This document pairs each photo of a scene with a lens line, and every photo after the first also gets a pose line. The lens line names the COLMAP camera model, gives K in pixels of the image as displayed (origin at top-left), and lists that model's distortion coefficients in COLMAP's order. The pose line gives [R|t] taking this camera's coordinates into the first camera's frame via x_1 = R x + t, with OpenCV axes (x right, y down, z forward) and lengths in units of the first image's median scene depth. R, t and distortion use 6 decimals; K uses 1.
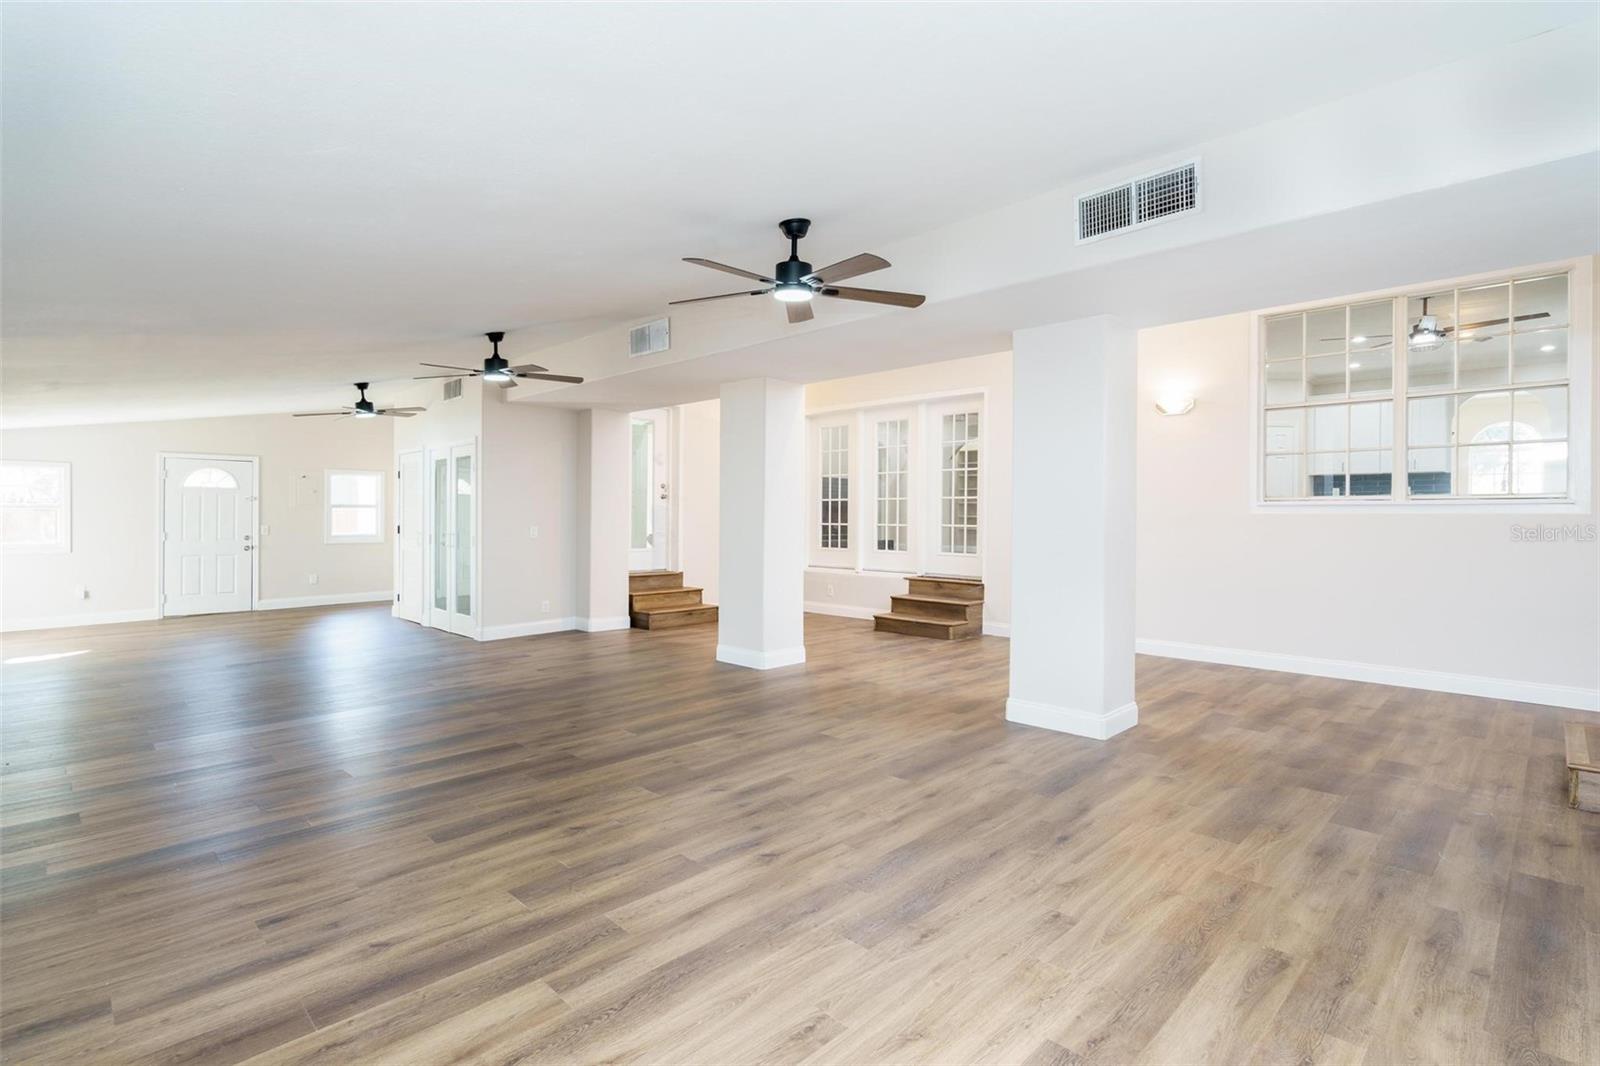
lens RADIAL K [[748.1, 0, 808.4], [0, 748.1, 525.5], [0, 0, 1]] dist [-0.000772, 0.000498]
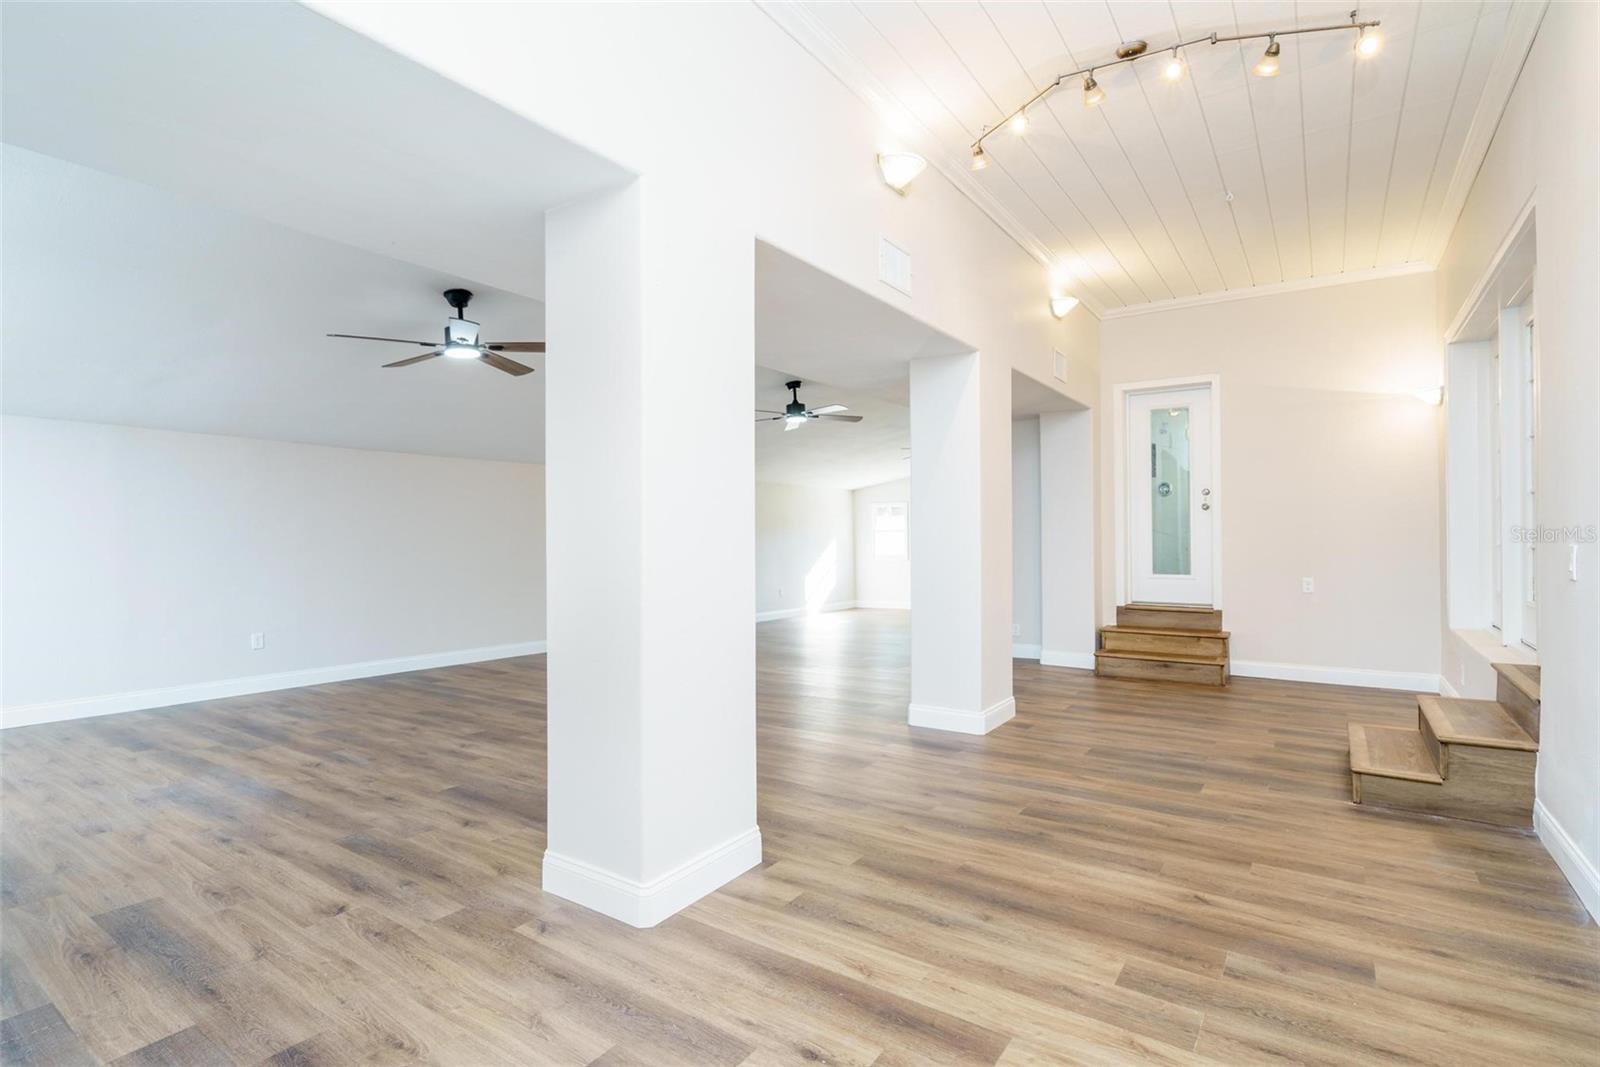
lens RADIAL K [[748.1, 0, 797.5], [0, 748.1, 532.5], [0, 0, 1]] dist [-0.000772, 0.000498]
pose [[0.197200, -0.004974, -0.980351, 1.427036], [-0.006152, 0.999961, -0.006311, -0.014718], [0.980344, 0.007275, 0.197162, 1.465145]]
